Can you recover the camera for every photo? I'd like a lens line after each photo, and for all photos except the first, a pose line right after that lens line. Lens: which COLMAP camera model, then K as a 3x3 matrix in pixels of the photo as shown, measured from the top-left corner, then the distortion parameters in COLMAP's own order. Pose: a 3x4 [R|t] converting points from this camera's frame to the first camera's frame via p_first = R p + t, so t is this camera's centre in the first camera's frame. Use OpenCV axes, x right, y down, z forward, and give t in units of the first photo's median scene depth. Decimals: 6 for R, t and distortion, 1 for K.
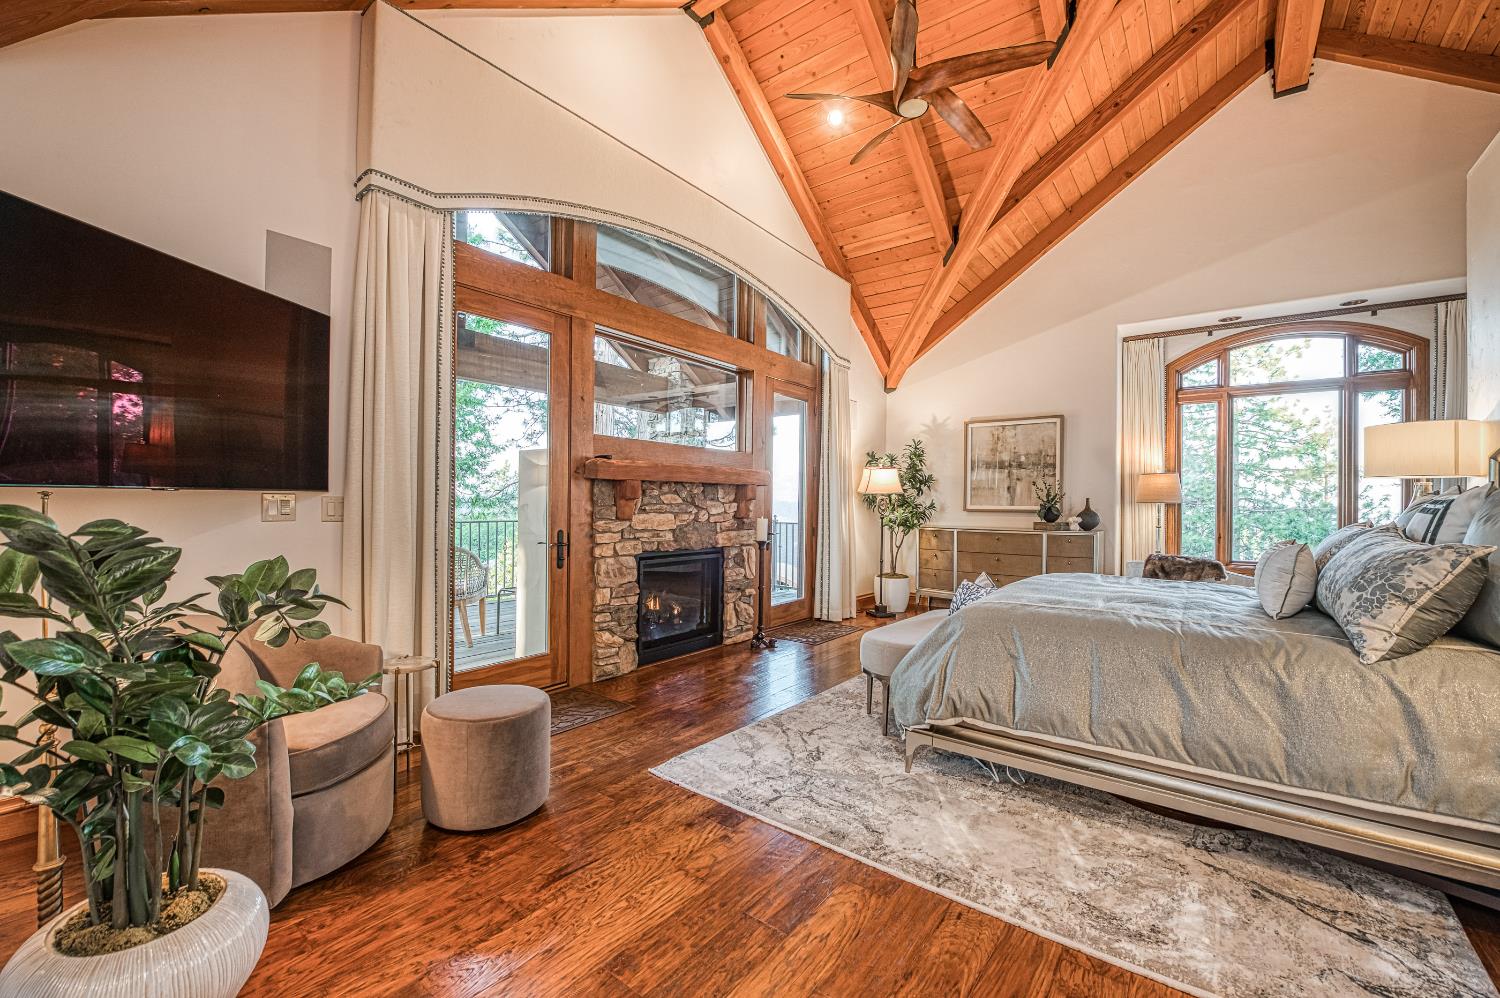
lens RADIAL K [[618.9, 0, 733.7], [0, 618.9, 507.6], [0, 0, 1]] dist [0.000134, -0.005551]
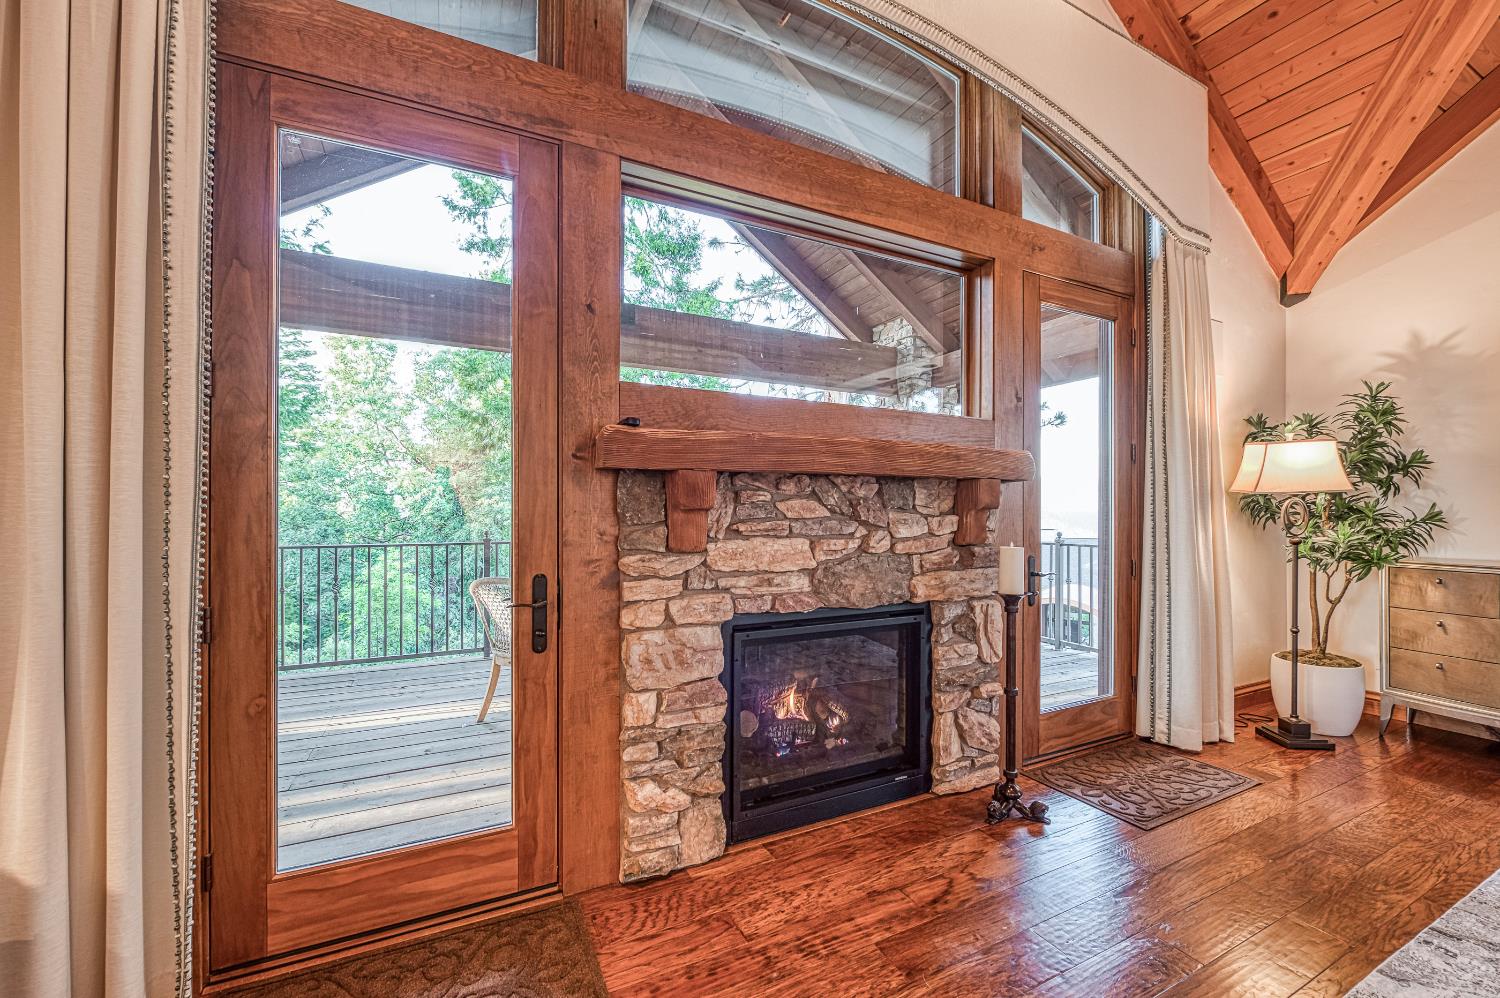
lens RADIAL K [[618.9, 0, 733.7], [0, 618.9, 507.6], [0, 0, 1]] dist [0.000134, -0.005551]
pose [[0.908448, -0.011318, -0.417844, 0.050451], [0.004436, 0.999838, -0.017439, -0.005825], [0.417974, 0.013989, 0.908351, 0.466992]]
